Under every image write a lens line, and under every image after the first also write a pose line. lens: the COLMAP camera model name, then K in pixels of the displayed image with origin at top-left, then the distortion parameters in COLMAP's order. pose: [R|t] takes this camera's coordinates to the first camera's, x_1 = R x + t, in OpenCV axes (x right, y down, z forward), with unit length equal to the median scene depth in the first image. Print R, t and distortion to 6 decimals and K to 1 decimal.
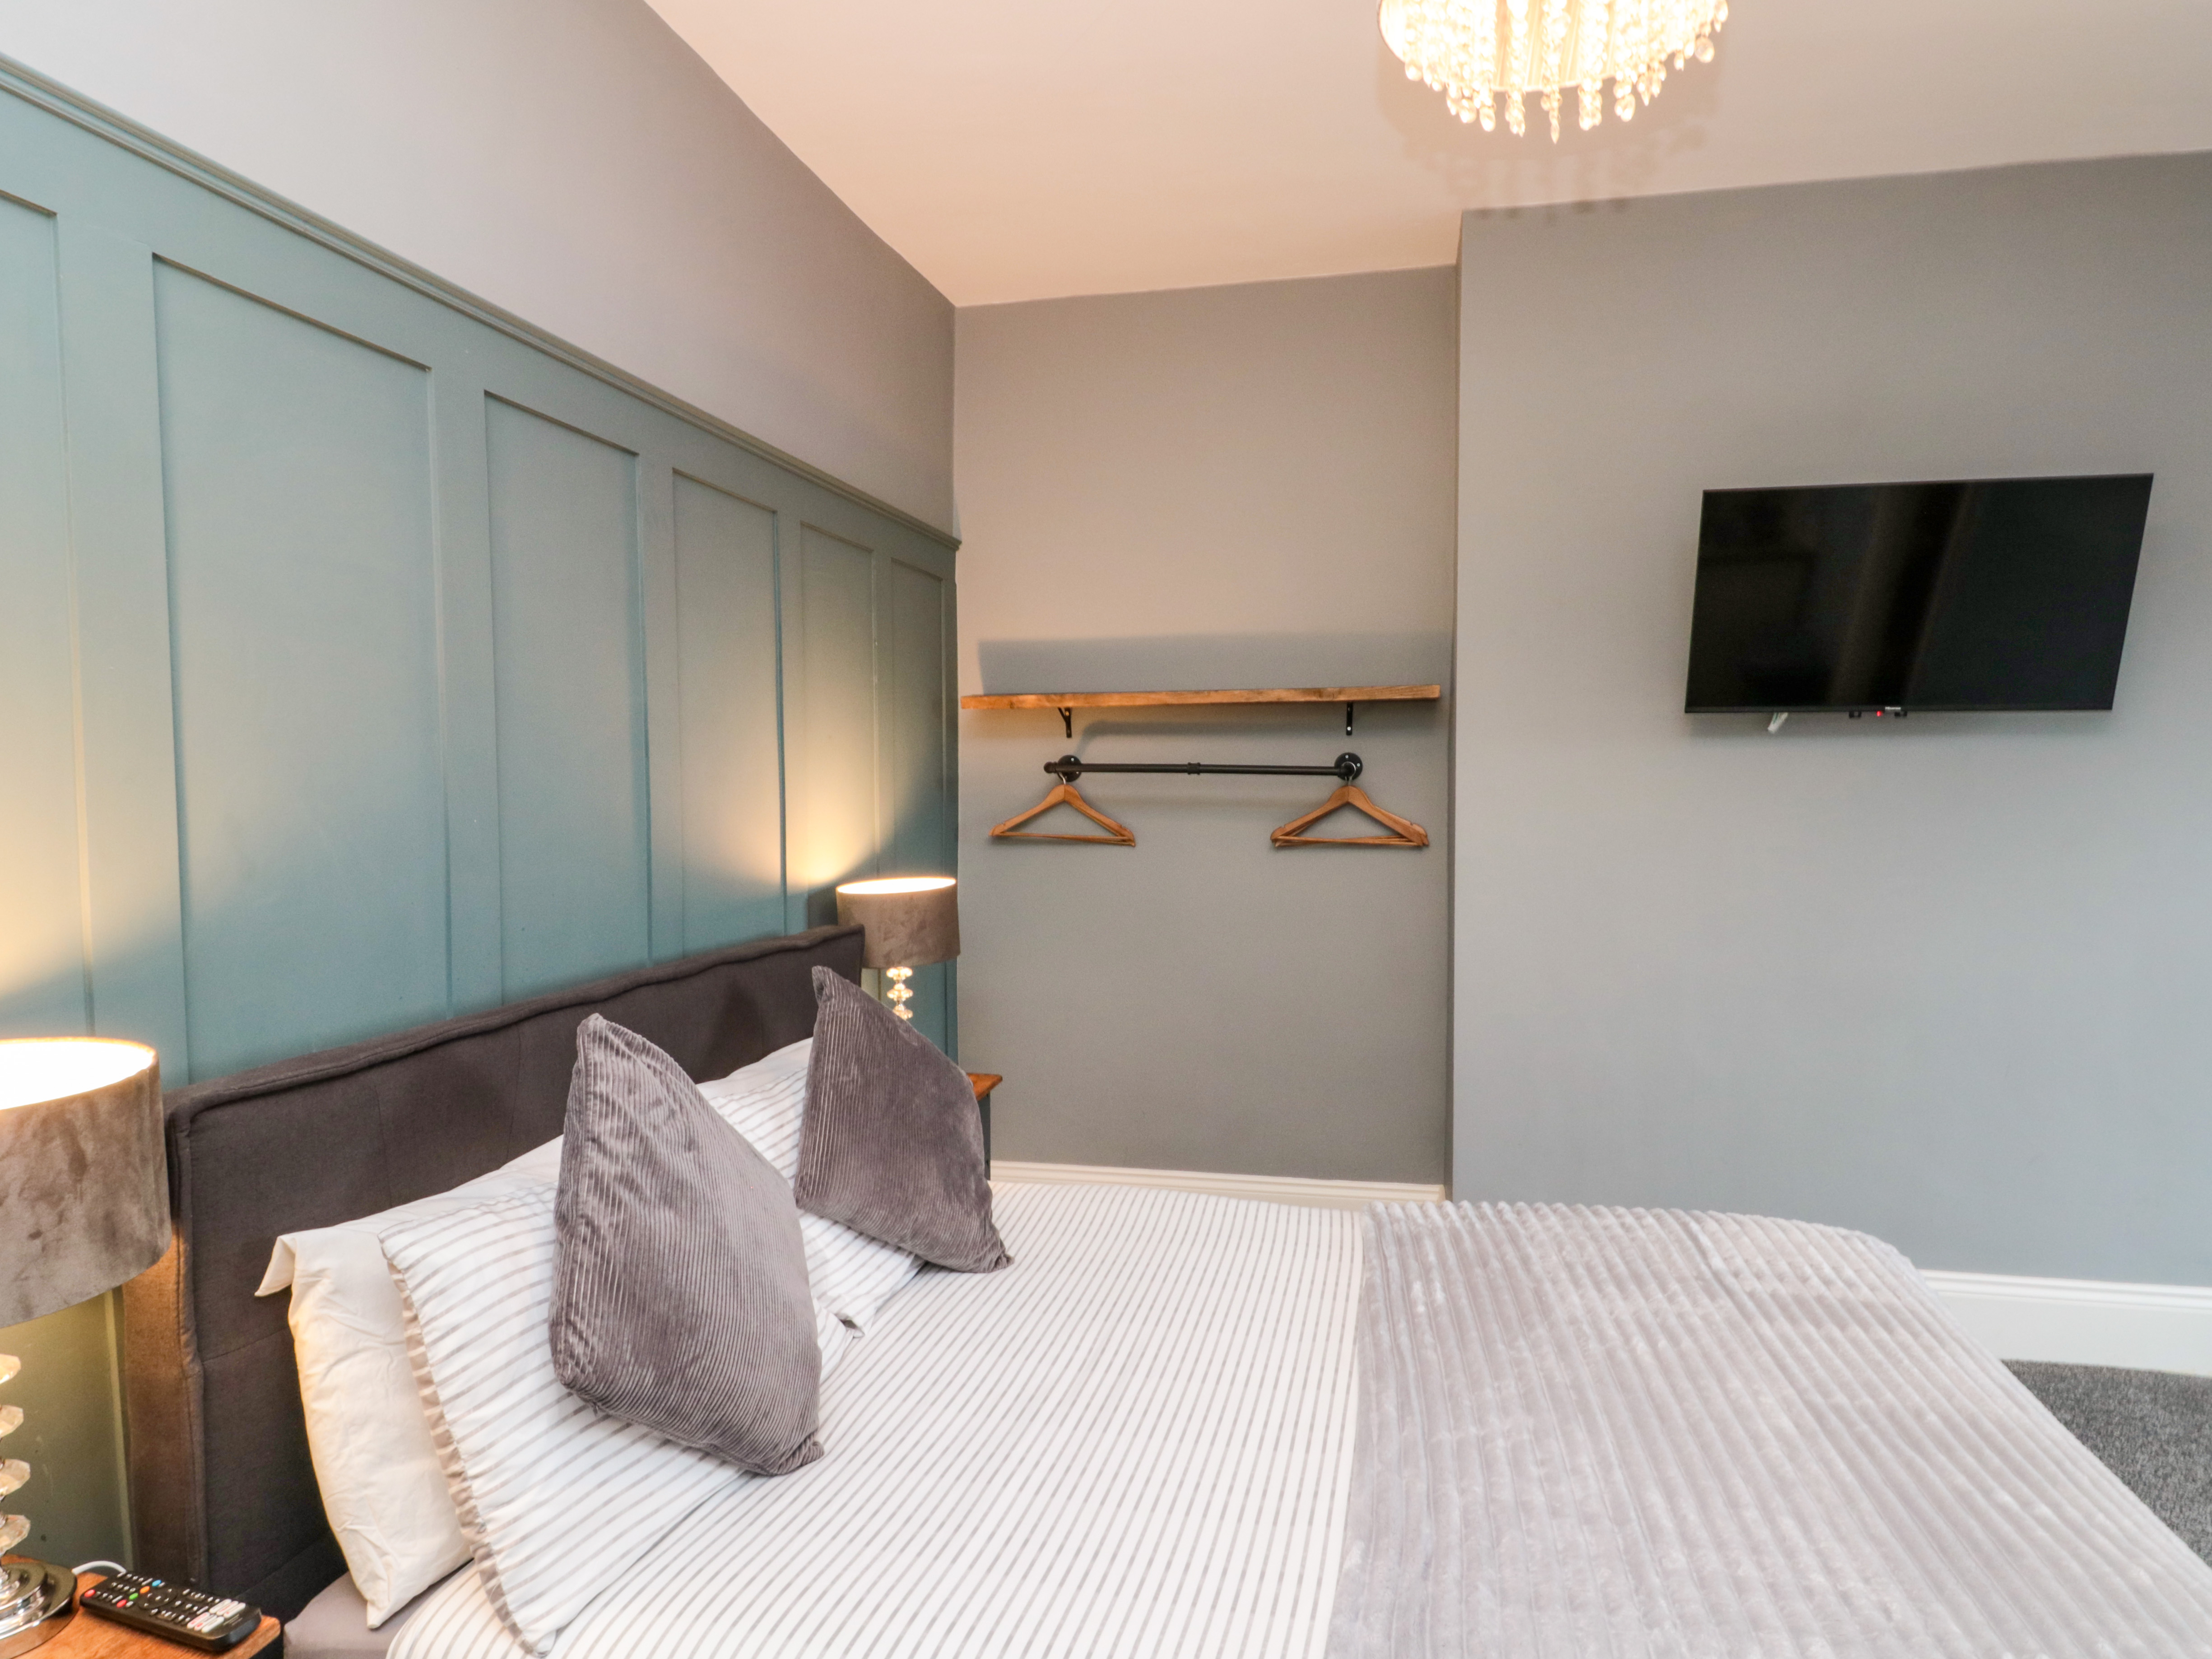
lens RADIAL K [[1274.9, 0, 1086.4], [0, 1274.9, 838.4], [0, 0, 1]] dist [-0.018139, -0.005274]
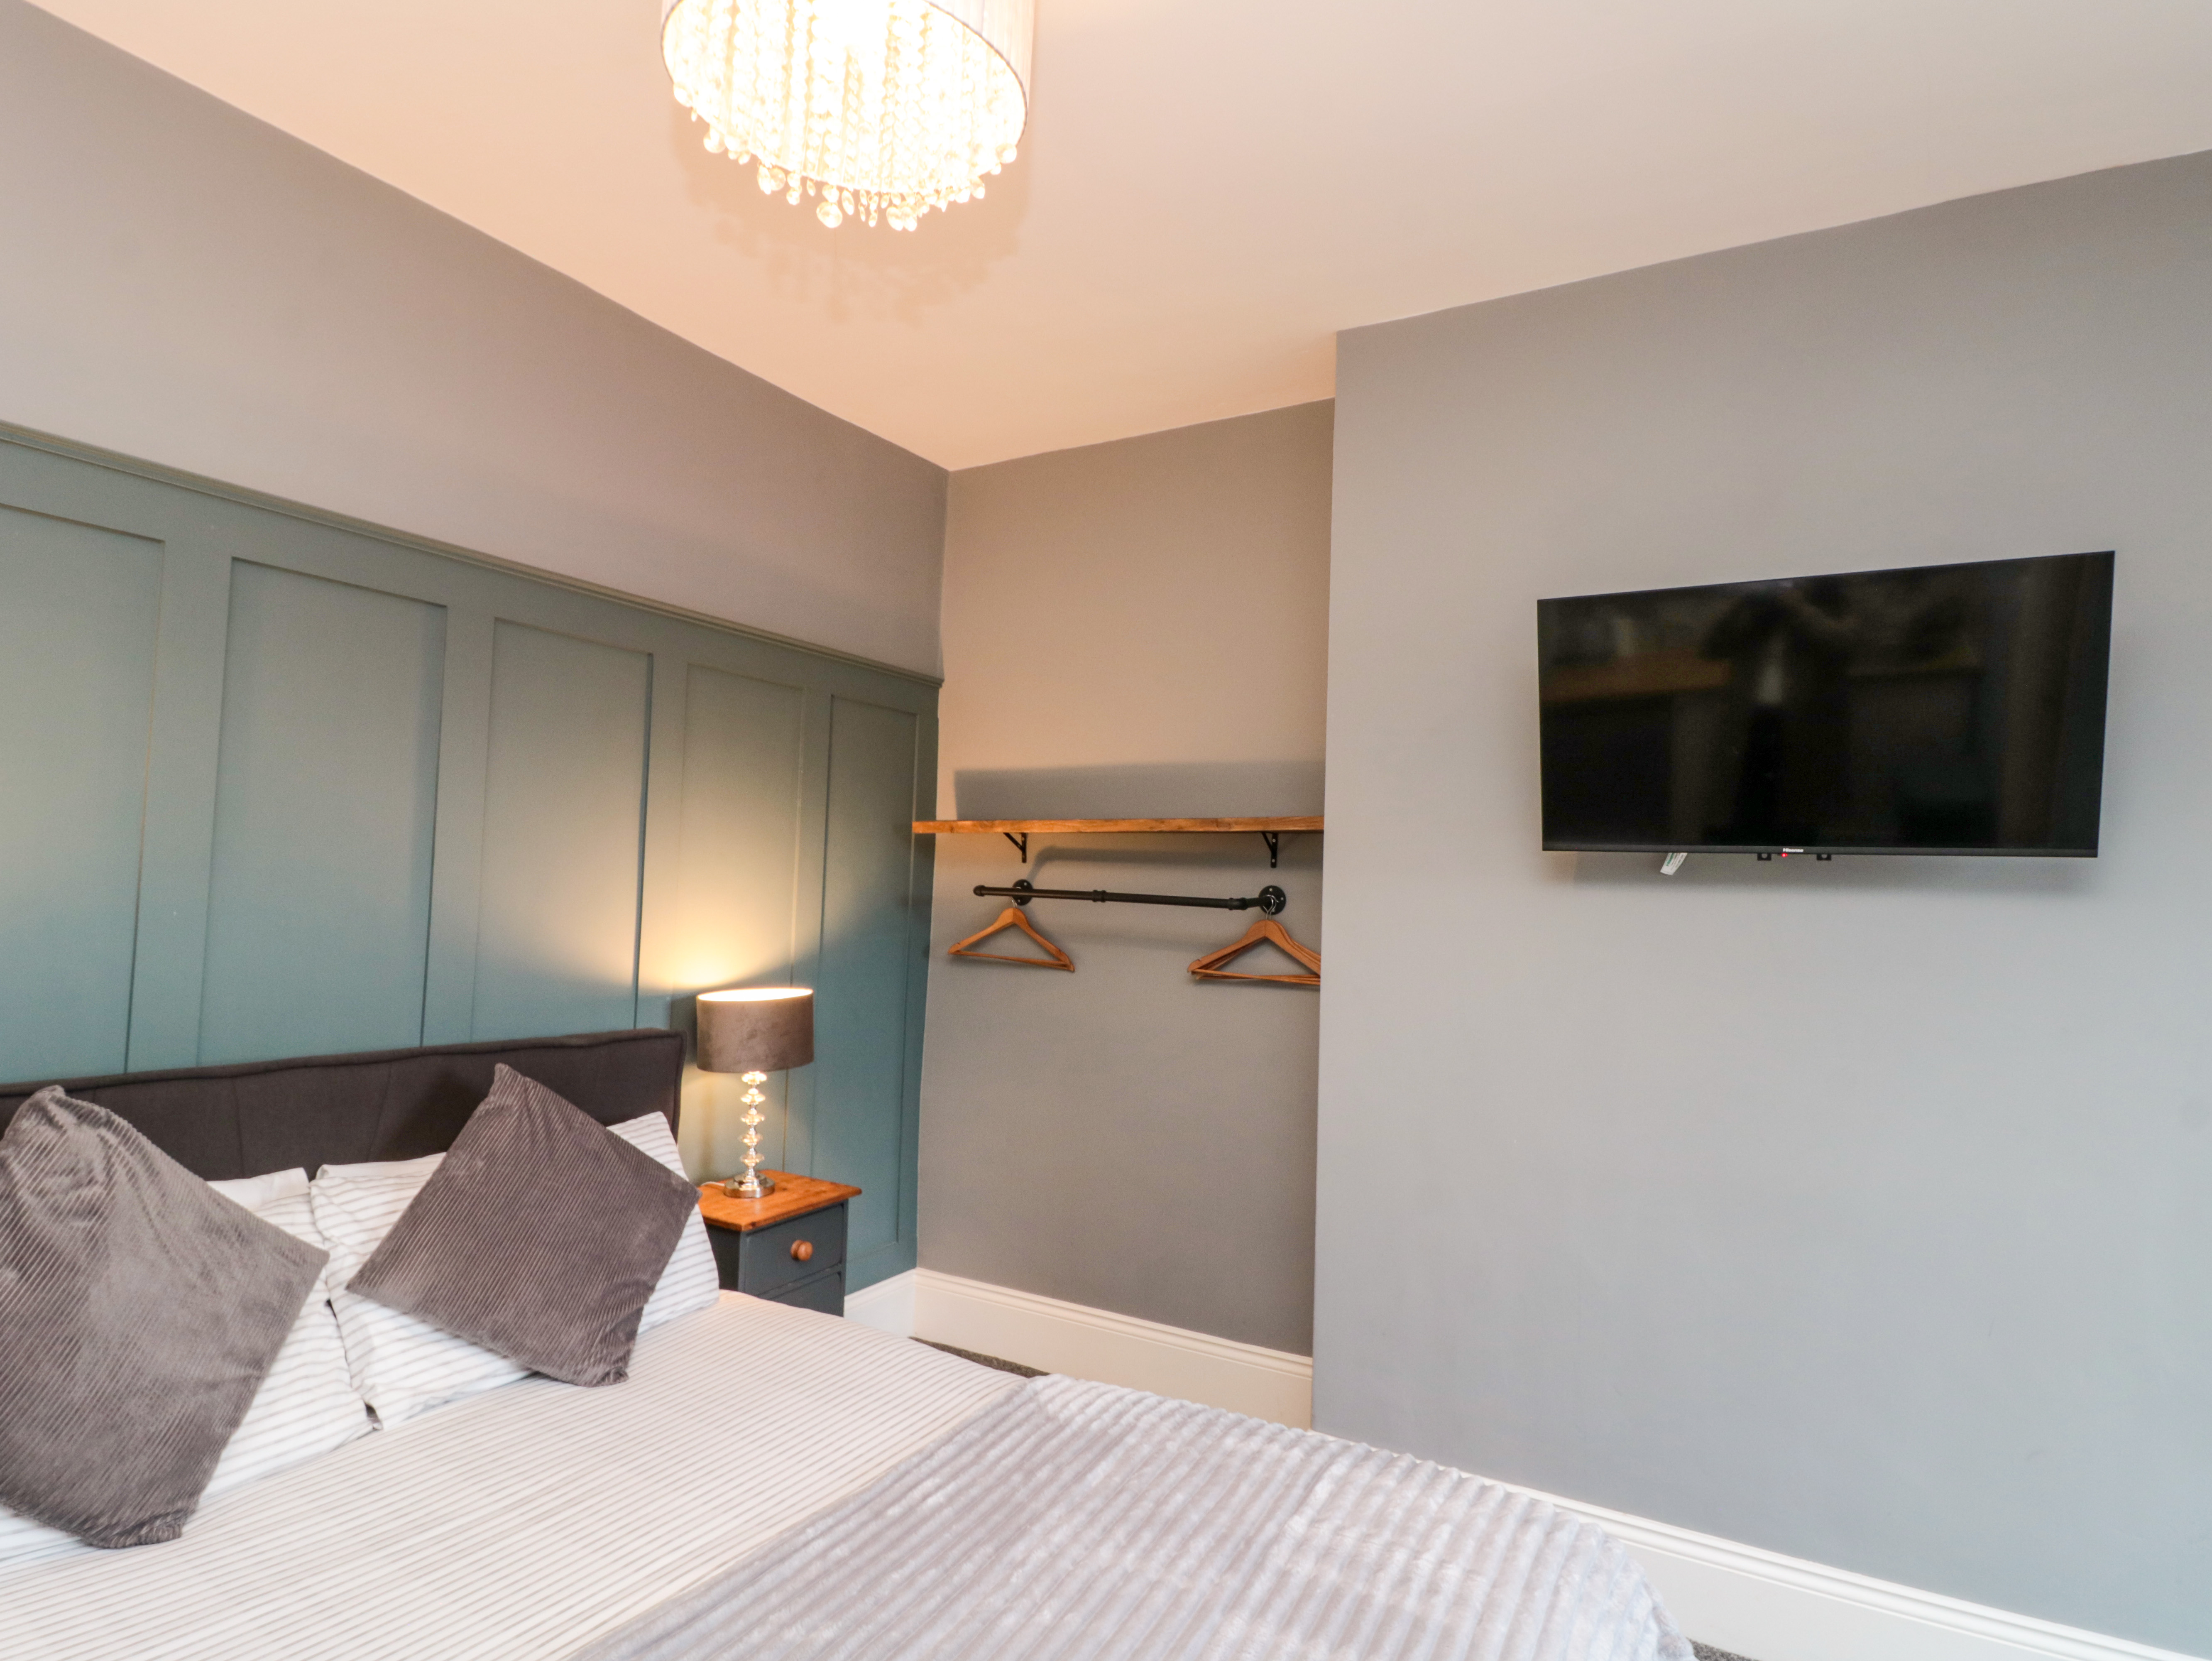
lens RADIAL K [[1156.1, 0, 1103.0], [0, 1156.1, 829.1], [0, 0, 1]] dist [-0.013695, -0.007191]
pose [[0.954386, 0.017279, -0.298075, 0.357089], [-0.050000, 0.993475, -0.102503, -0.014327], [0.294359, 0.112731, 0.949023, 0.132318]]
